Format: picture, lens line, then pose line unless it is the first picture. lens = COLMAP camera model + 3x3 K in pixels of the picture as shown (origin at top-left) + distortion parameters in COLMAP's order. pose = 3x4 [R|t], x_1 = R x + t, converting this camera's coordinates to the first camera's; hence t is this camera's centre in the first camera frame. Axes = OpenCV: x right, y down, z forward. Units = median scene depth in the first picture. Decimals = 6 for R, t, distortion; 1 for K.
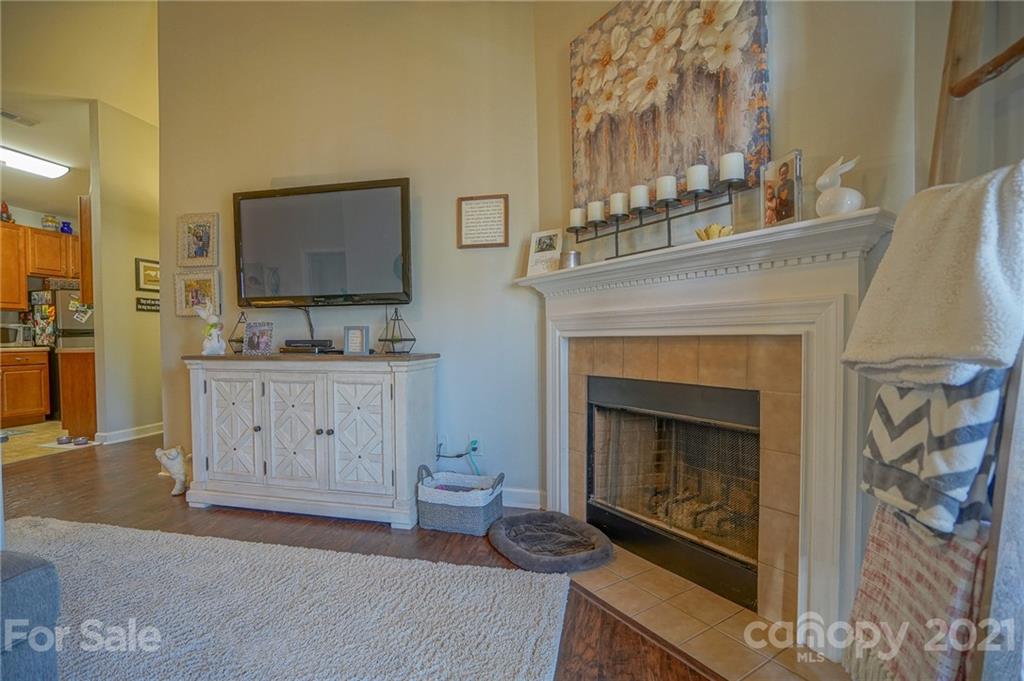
lens RADIAL K [[474.7, 0, 506.3], [0, 474.7, 344.9], [0, 0, 1]] dist [-0.055036, 0.019818]
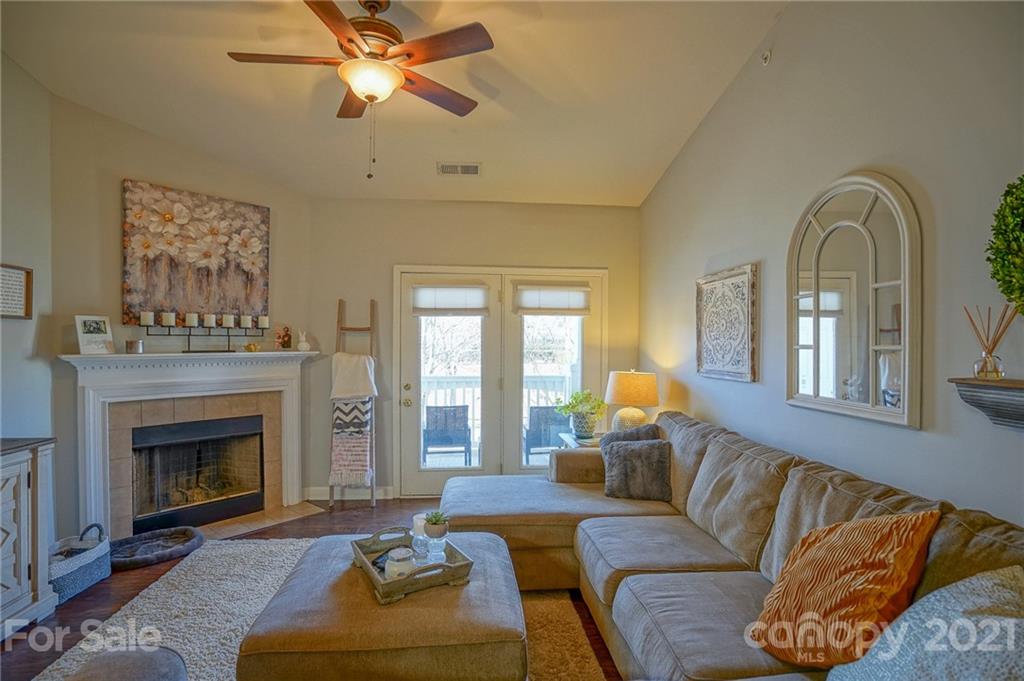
lens RADIAL K [[499.2, 0, 498.2], [0, 499.2, 346.9], [0, 0, 1]] dist [-0.030076, 0.006805]
pose [[-0.296994, 0.001766, 0.954878, -1.925957], [0.013597, 0.999905, 0.002380, -0.204969], [-0.954783, 0.013691, -0.296989, 0.522287]]
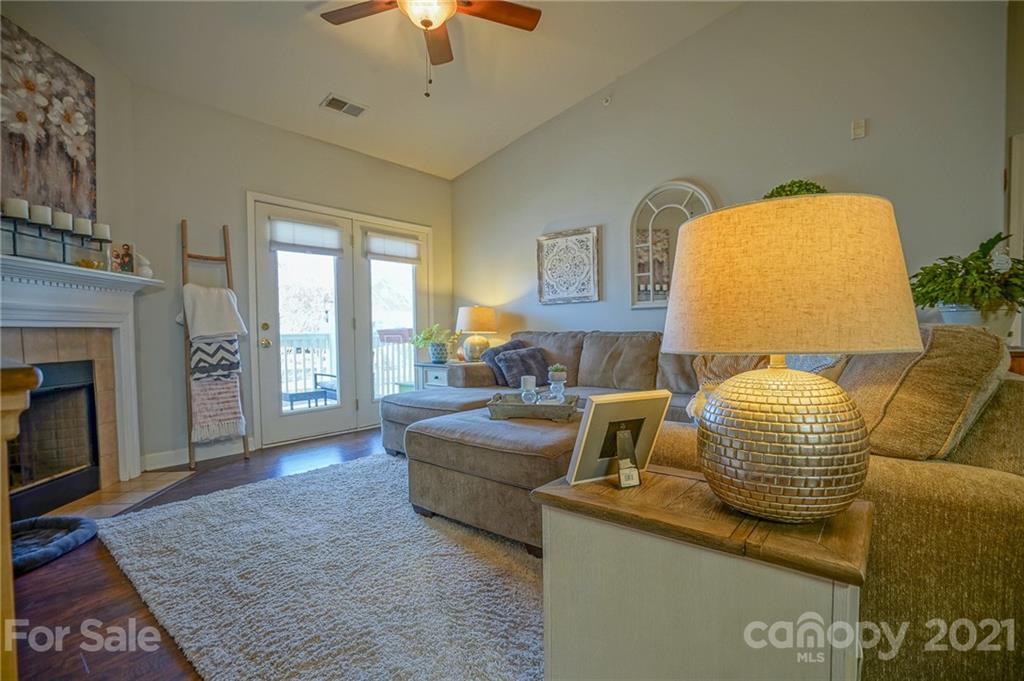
lens RADIAL K [[474.7, 0, 510.1], [0, 474.7, 345.9], [0, 0, 1]] dist [-0.055036, 0.019818]
pose [[-0.889146, 0.008860, 0.457538, -1.406644], [0.031474, 0.998629, 0.041826, 0.020401], [-0.456540, 0.051590, -0.888206, 1.572159]]
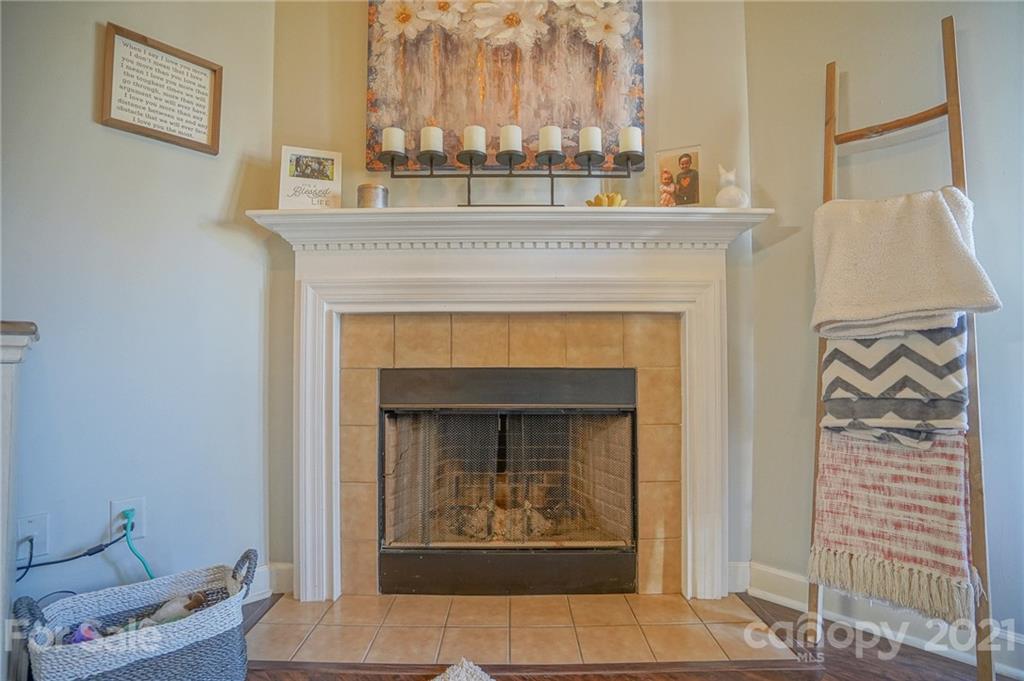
lens RADIAL K [[474.7, 0, 509.6], [0, 474.7, 346.7], [0, 0, 1]] dist [-0.055036, 0.019818]
pose [[0.529182, 0.037322, 0.847687, -0.412555], [0.008694, 0.998741, -0.049401, 0.087395], [-0.848464, 0.033512, 0.528192, 0.599372]]
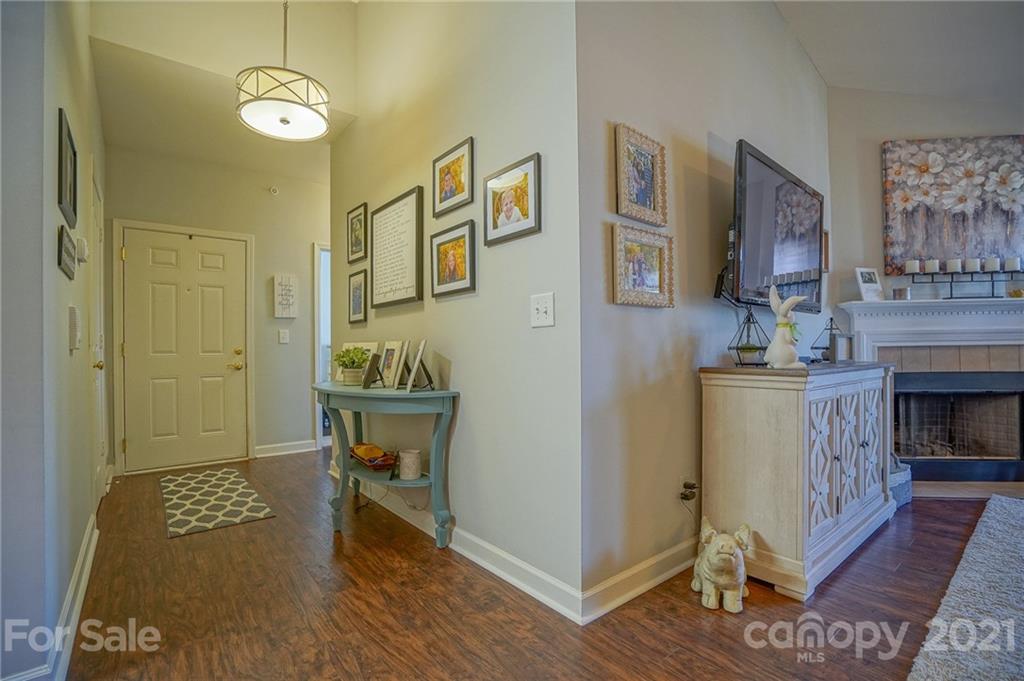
lens RADIAL K [[470.1, 0, 502.9], [0, 470.1, 349.5], [0, 0, 1]] dist [-0.038985, 0.008474]
pose [[0.632507, 0.008666, 0.774506, -2.165507], [0.013849, 0.999651, -0.022495, 0.011270], [-0.774431, 0.024954, 0.632167, 1.328568]]
